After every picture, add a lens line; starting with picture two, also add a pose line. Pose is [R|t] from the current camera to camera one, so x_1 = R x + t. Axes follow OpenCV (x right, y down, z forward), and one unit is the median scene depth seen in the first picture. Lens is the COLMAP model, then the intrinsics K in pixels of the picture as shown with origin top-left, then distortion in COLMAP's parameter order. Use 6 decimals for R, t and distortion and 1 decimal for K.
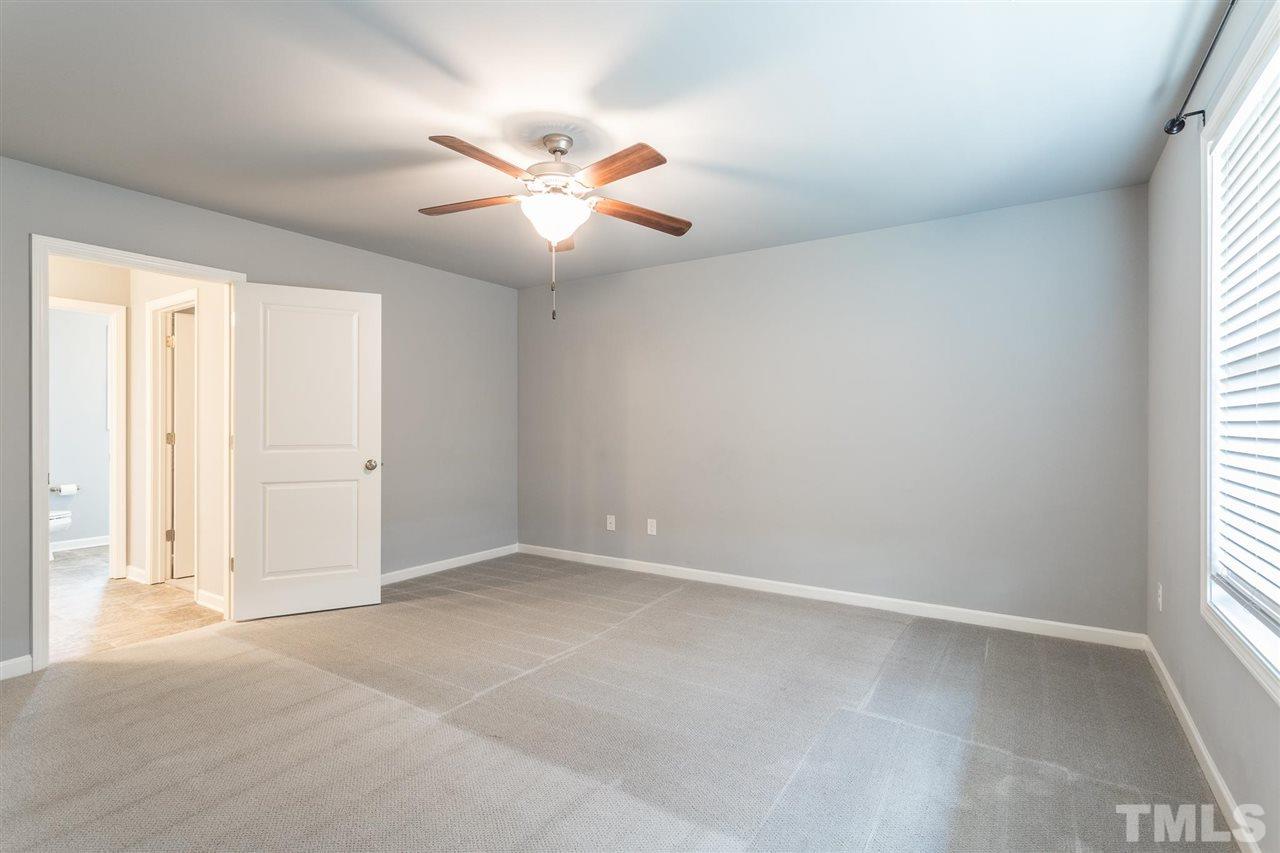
lens RADIAL K [[619.1, 0, 643.0], [0, 619.1, 425.5], [0, 0, 1]] dist [0.003677, 0.000279]
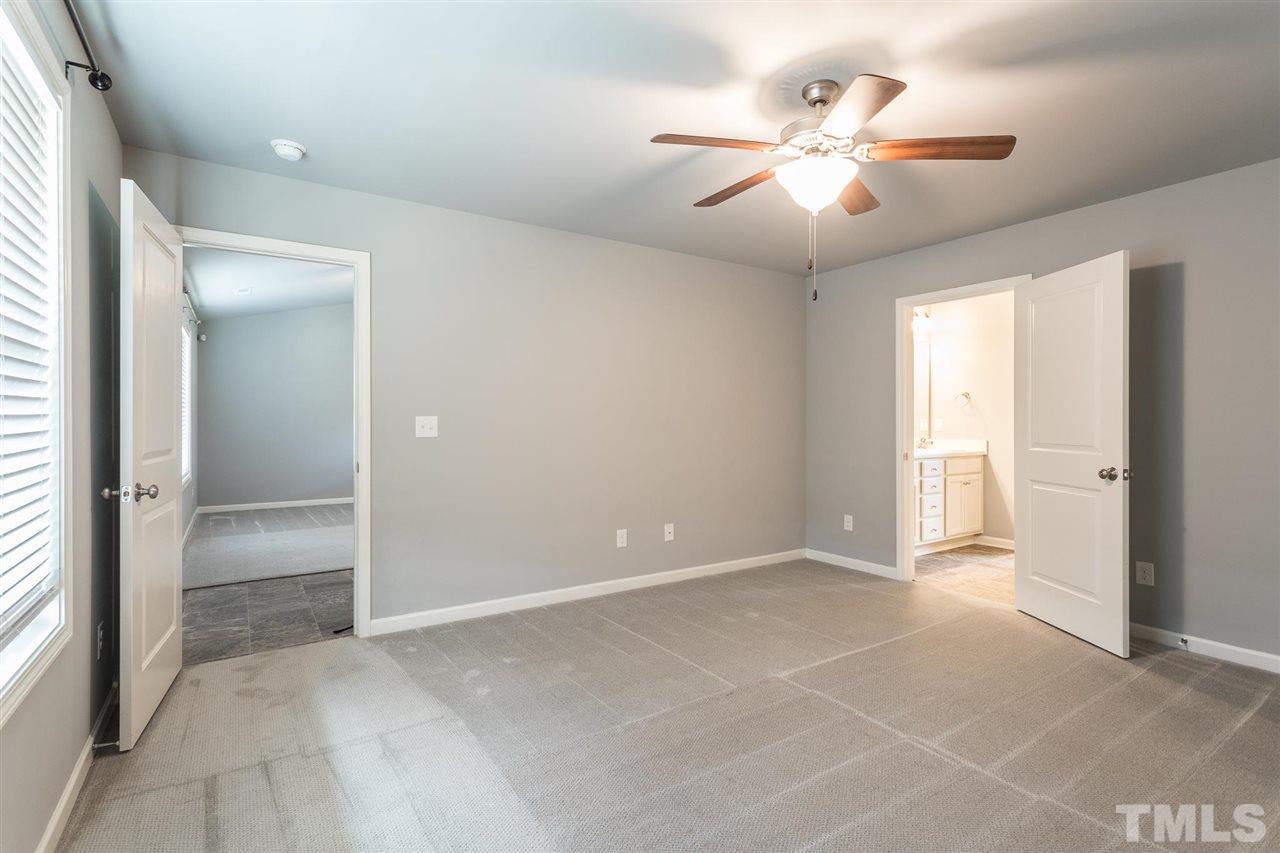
lens RADIAL K [[619.1, 0, 637.3], [0, 619.1, 421.9], [0, 0, 1]] dist [0.003677, 0.000279]
pose [[-0.416034, 0.003254, -0.909343, 0.528379], [-0.004009, 0.999977, 0.005412, -0.003736], [0.909340, 0.005897, -0.416011, 0.797395]]
